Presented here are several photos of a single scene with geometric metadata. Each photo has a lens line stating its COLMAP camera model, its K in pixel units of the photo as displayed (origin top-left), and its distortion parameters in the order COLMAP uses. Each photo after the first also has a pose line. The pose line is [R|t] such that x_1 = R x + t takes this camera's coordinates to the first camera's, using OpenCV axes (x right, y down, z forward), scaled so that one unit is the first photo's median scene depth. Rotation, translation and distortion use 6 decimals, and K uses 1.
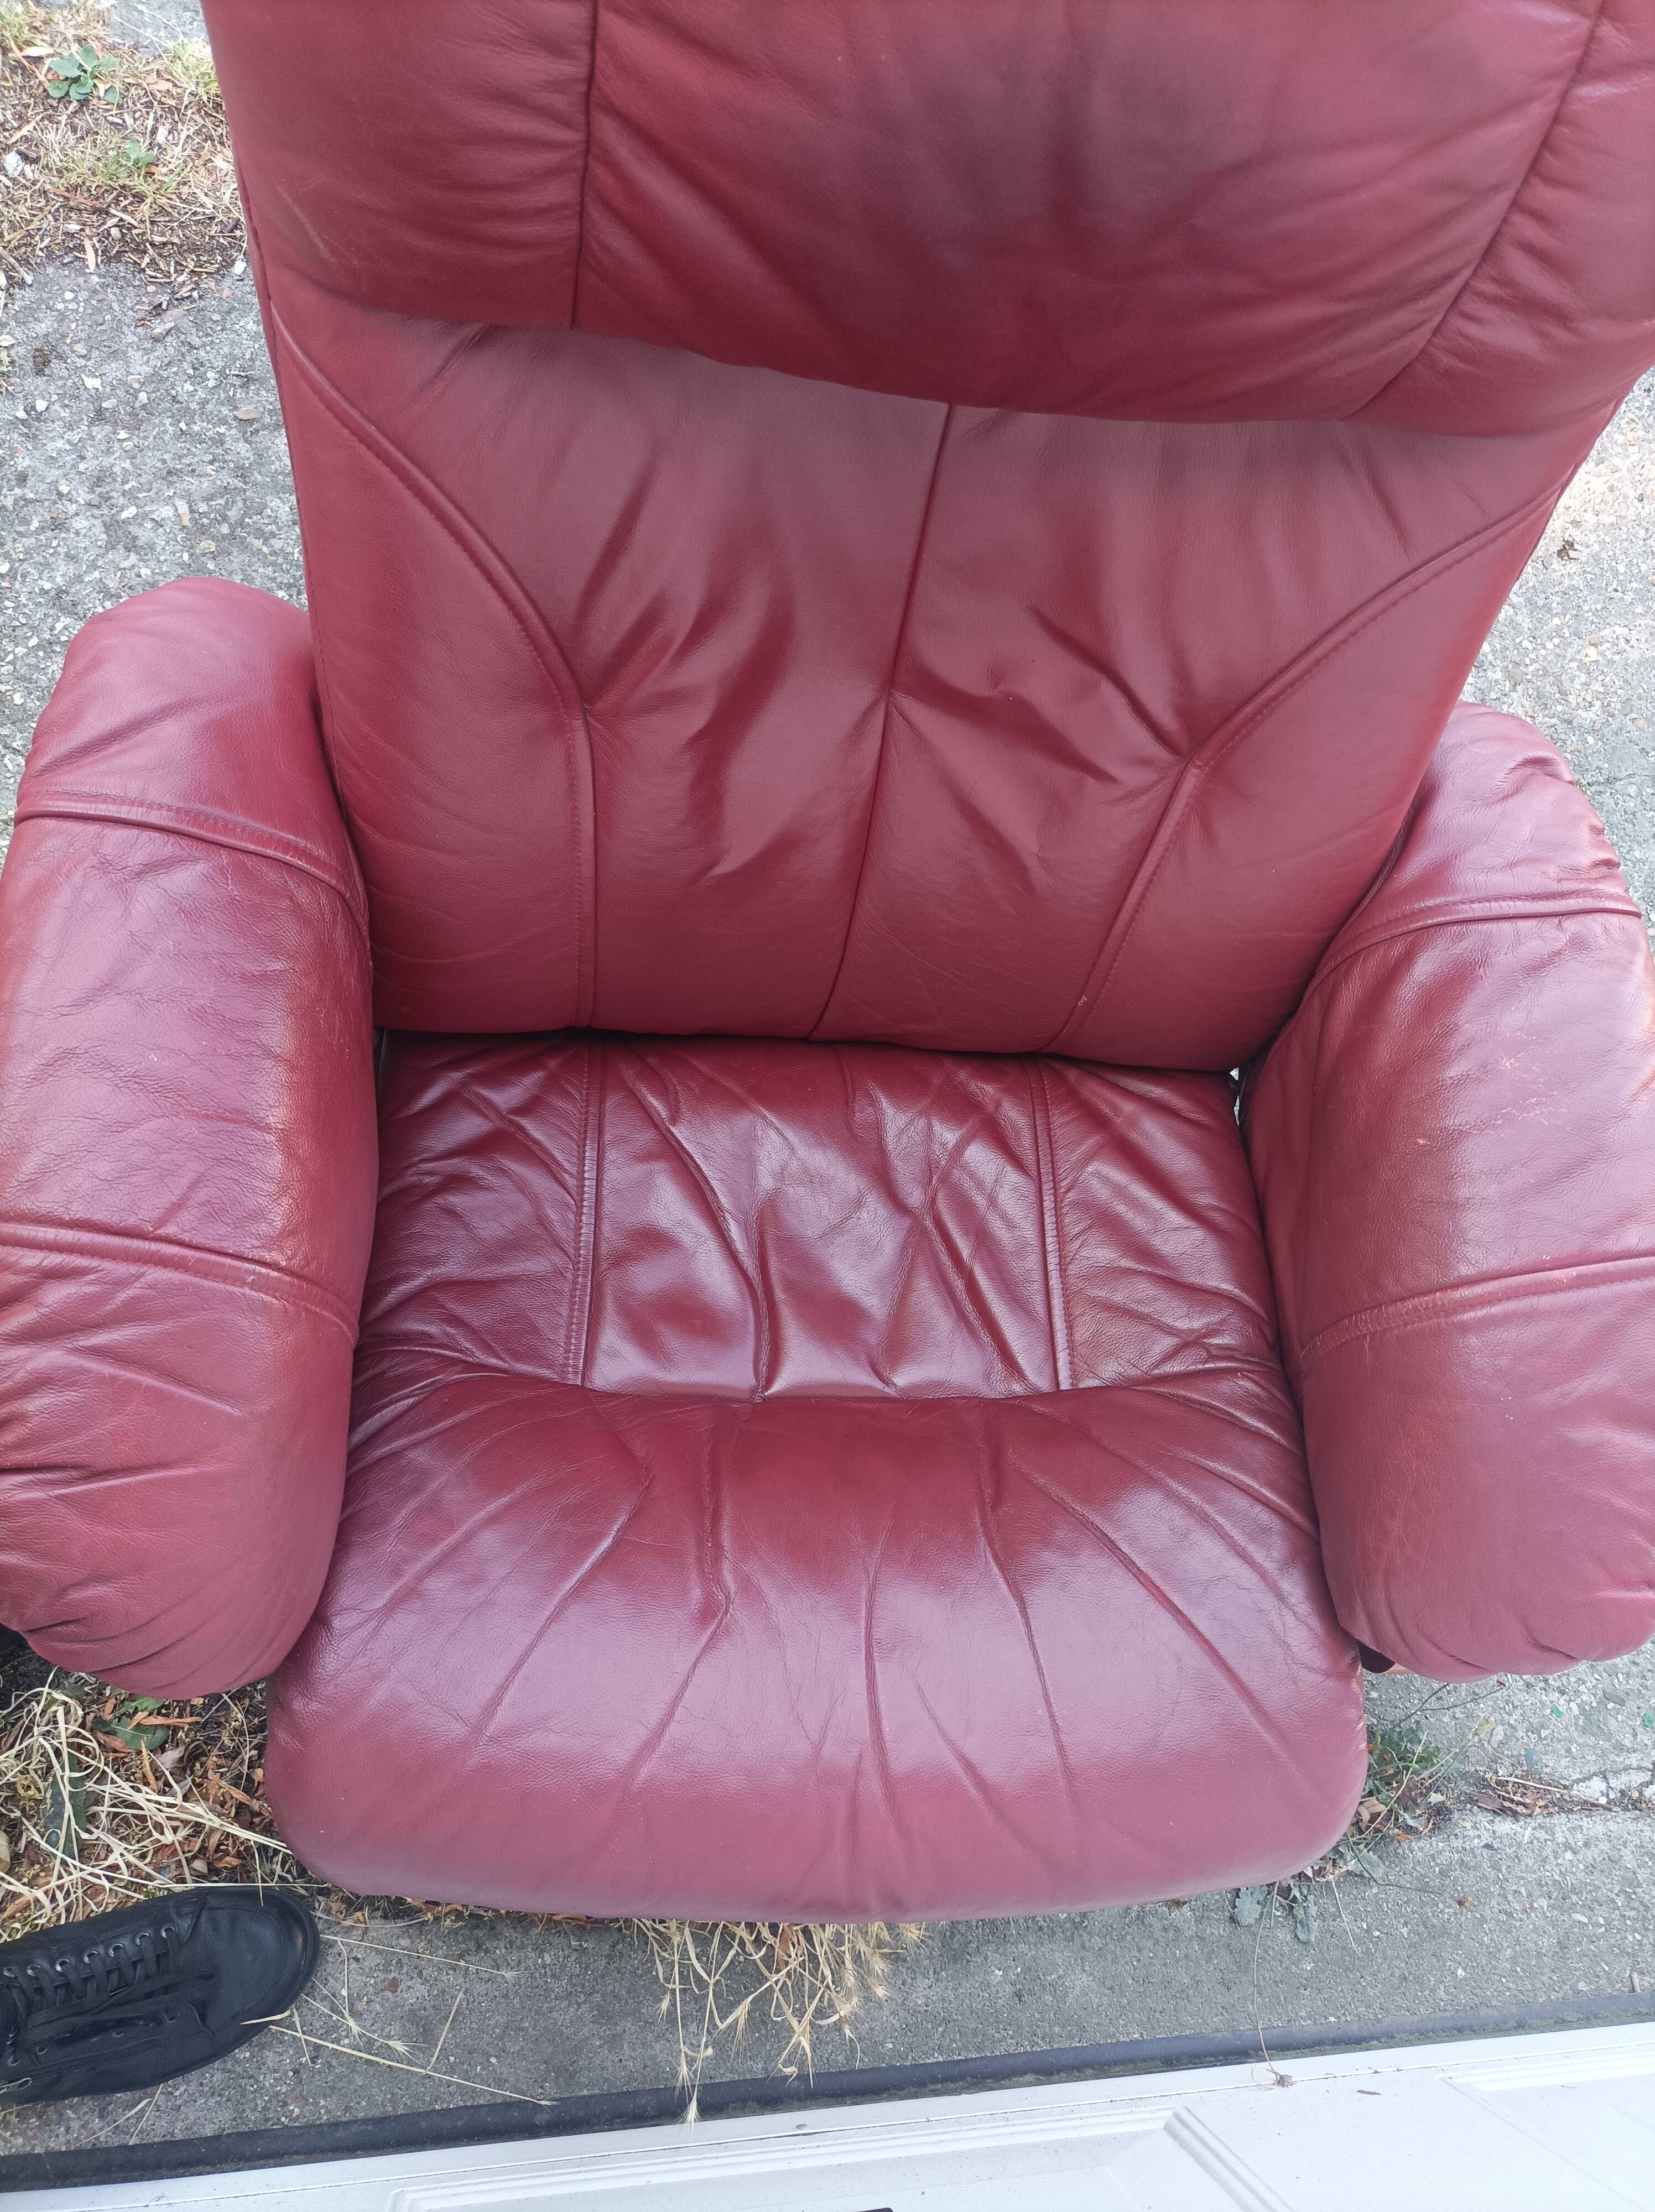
lens RADIAL K [[1644.7, 0, 827.5], [0, 1644.7, 1106.0], [0, 0, 1]] dist [0.009572, -0.006440]
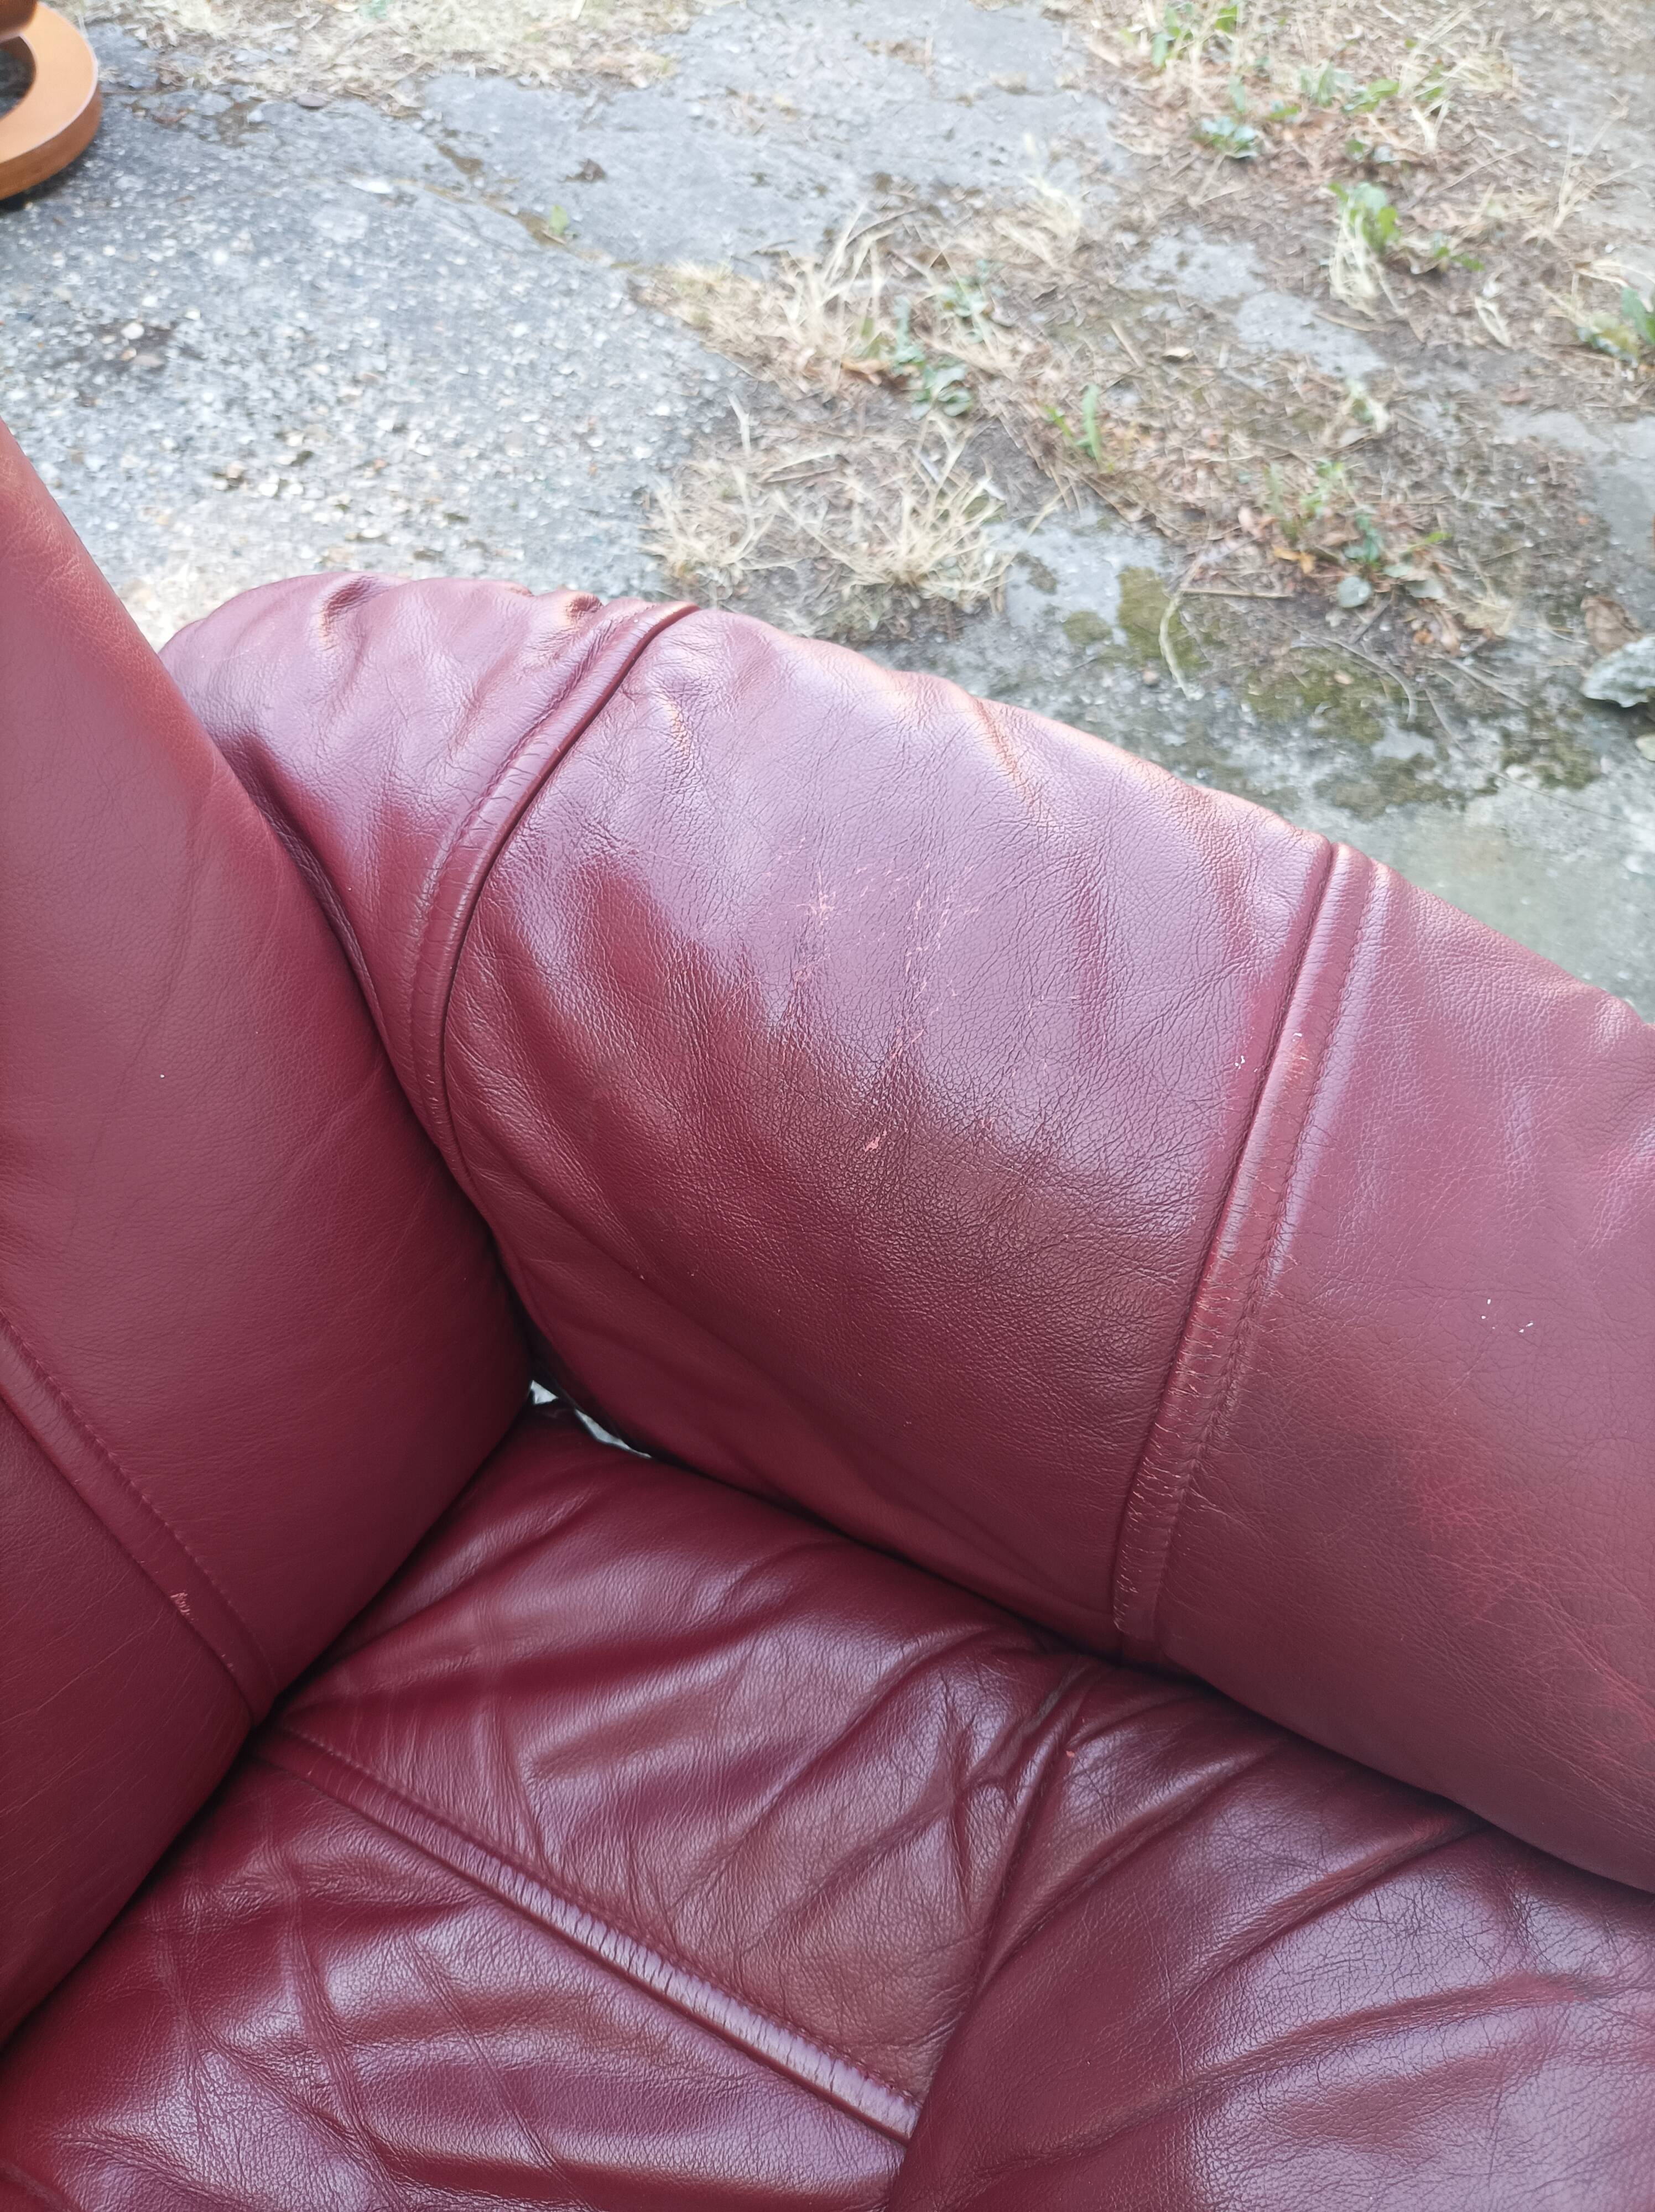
lens RADIAL K [[1668.1, 0, 827.5], [0, 1668.1, 1106.0], [0, 0, 1]] dist [0.007107, -0.010078]
pose [[0.491533, -0.755036, 0.433954, 0.144460], [0.835067, 0.550035, 0.011138, 0.000522], [-0.247100, 0.356906, 0.900866, 0.508840]]
